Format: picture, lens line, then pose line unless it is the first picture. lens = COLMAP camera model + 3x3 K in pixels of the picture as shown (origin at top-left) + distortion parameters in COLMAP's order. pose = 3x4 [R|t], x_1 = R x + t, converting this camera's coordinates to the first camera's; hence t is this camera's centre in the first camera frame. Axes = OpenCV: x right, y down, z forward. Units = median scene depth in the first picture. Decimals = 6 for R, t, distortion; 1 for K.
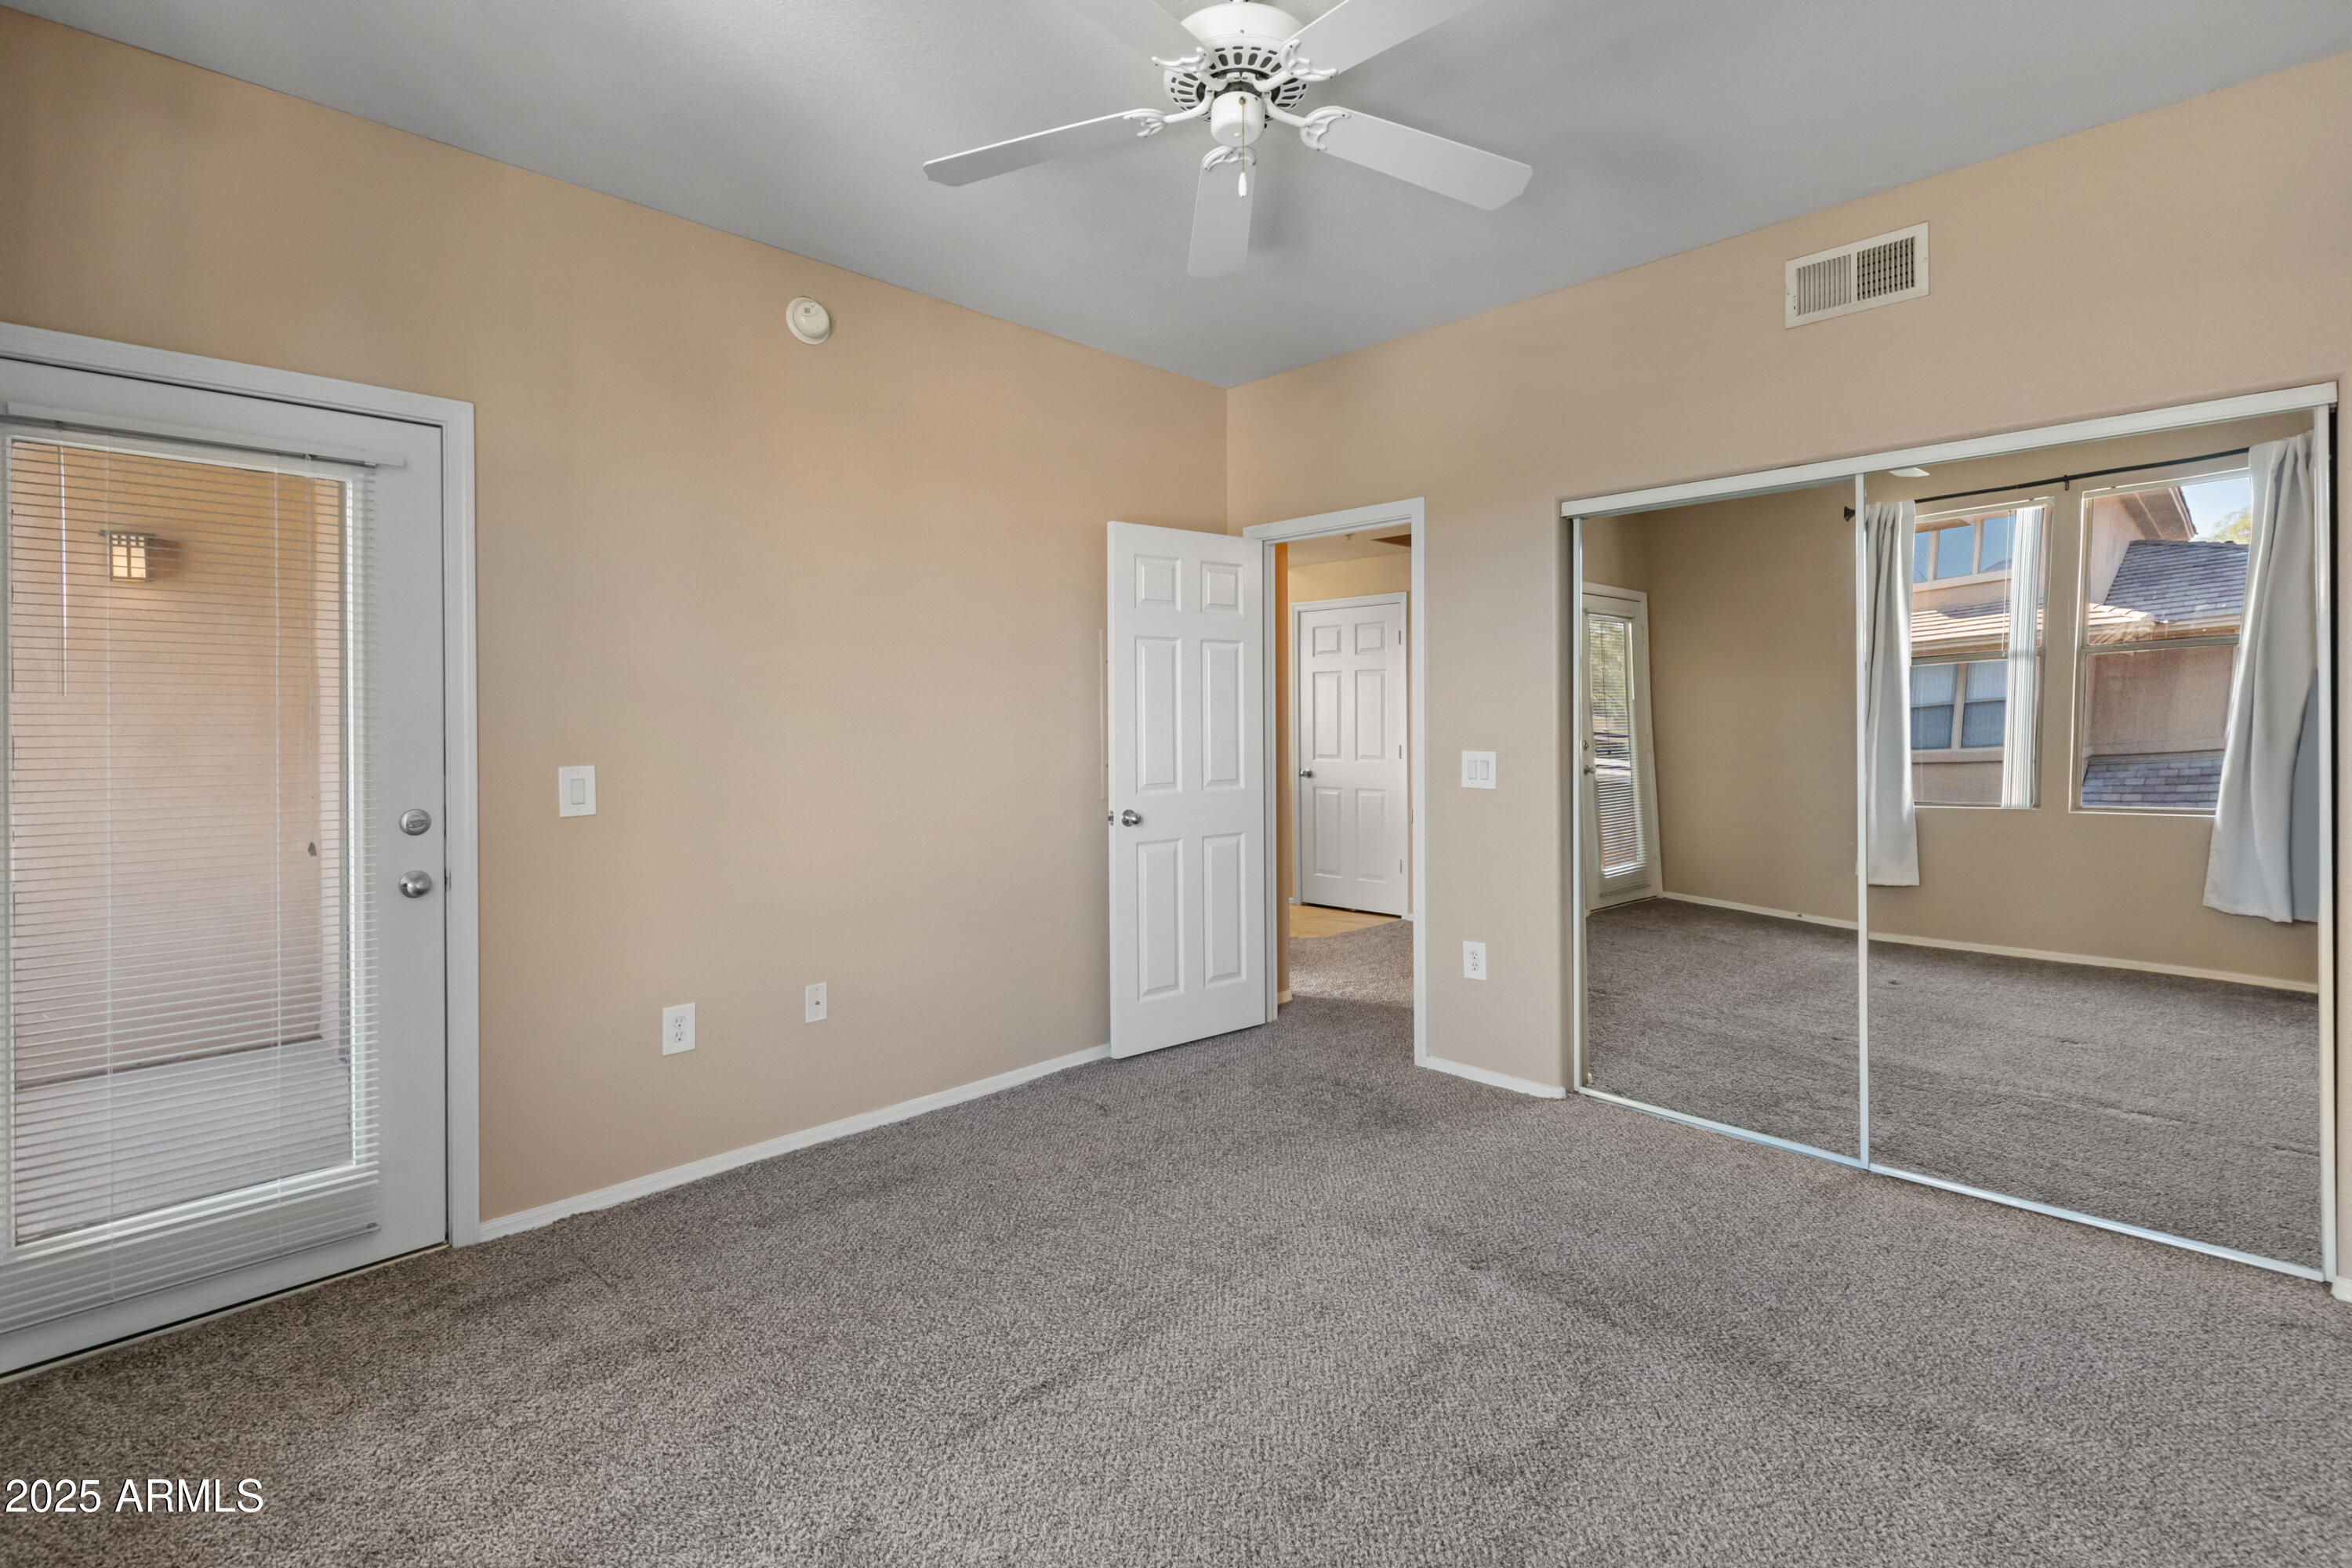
lens RADIAL K [[1093.9, 0, 1188.8], [0, 1093.9, 702.8], [0, 0, 1]] dist [0.004943, -0.001168]
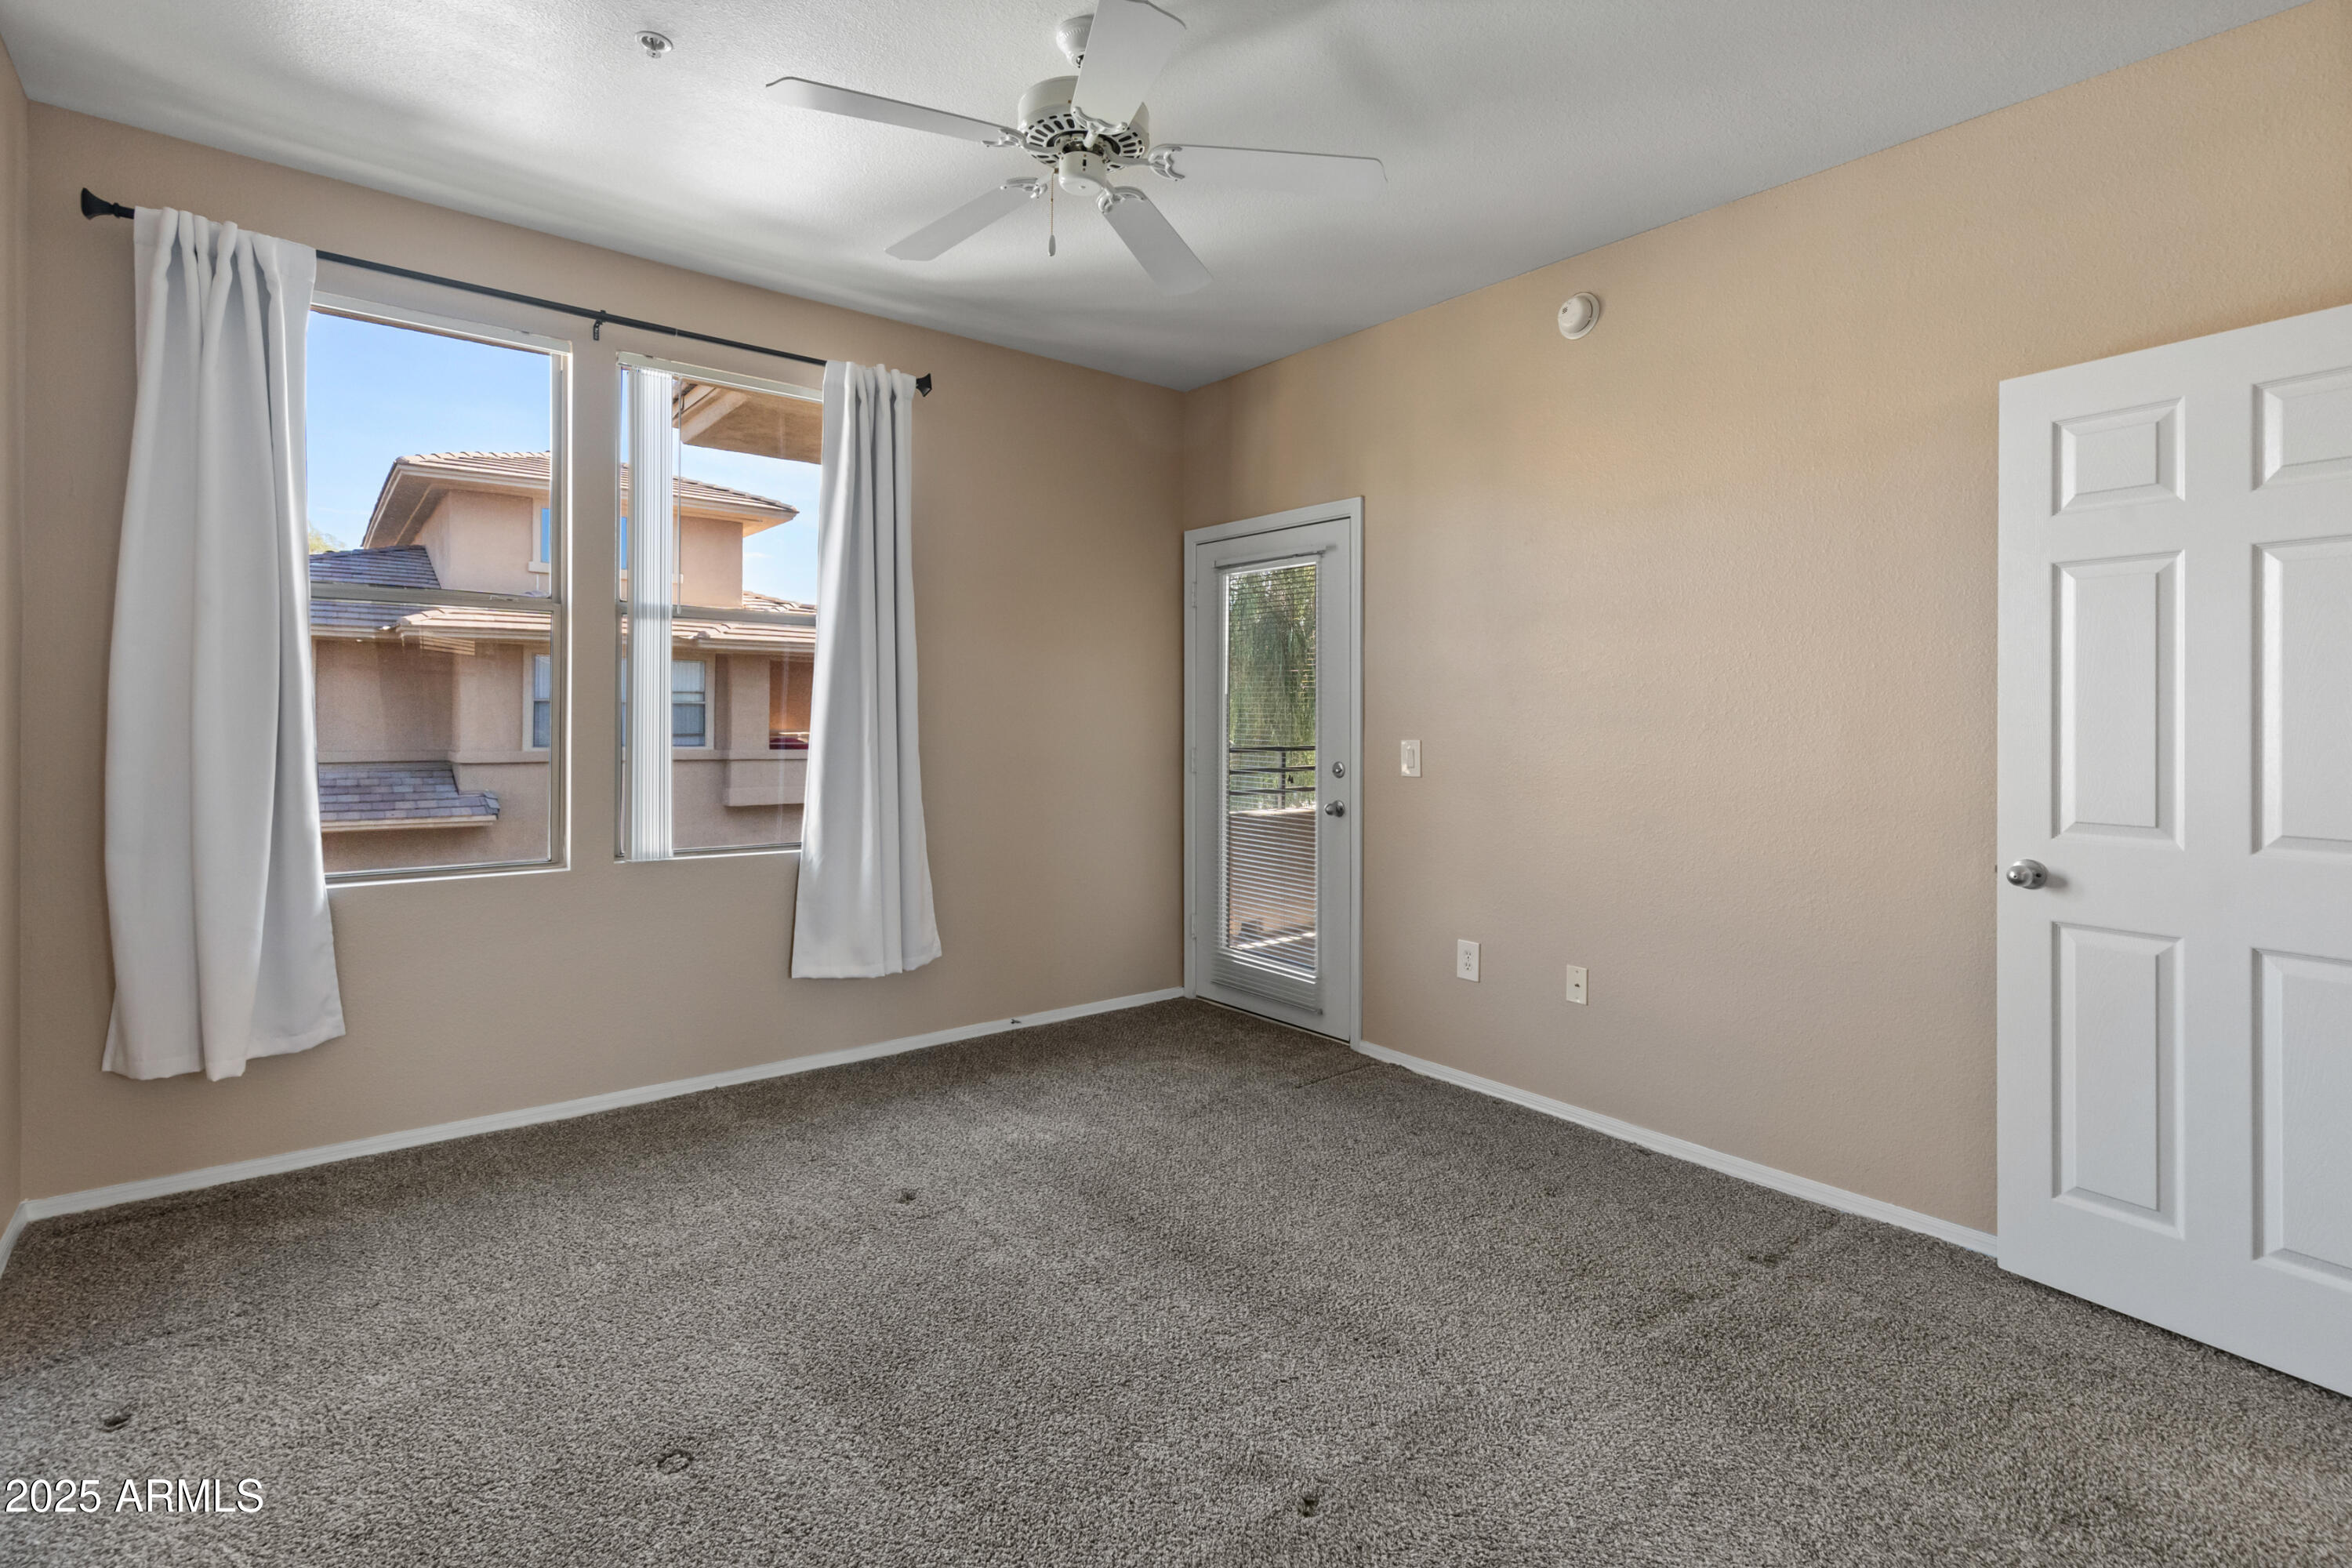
lens RADIAL K [[1093.9, 0, 1188.8], [0, 1093.9, 702.8], [0, 0, 1]] dist [0.004943, -0.001168]
pose [[-0.102085, -0.006018, -0.994757, 0.776428], [0.006841, 0.999954, -0.006751, 0.018264], [0.994752, -0.007494, -0.102039, 0.818579]]
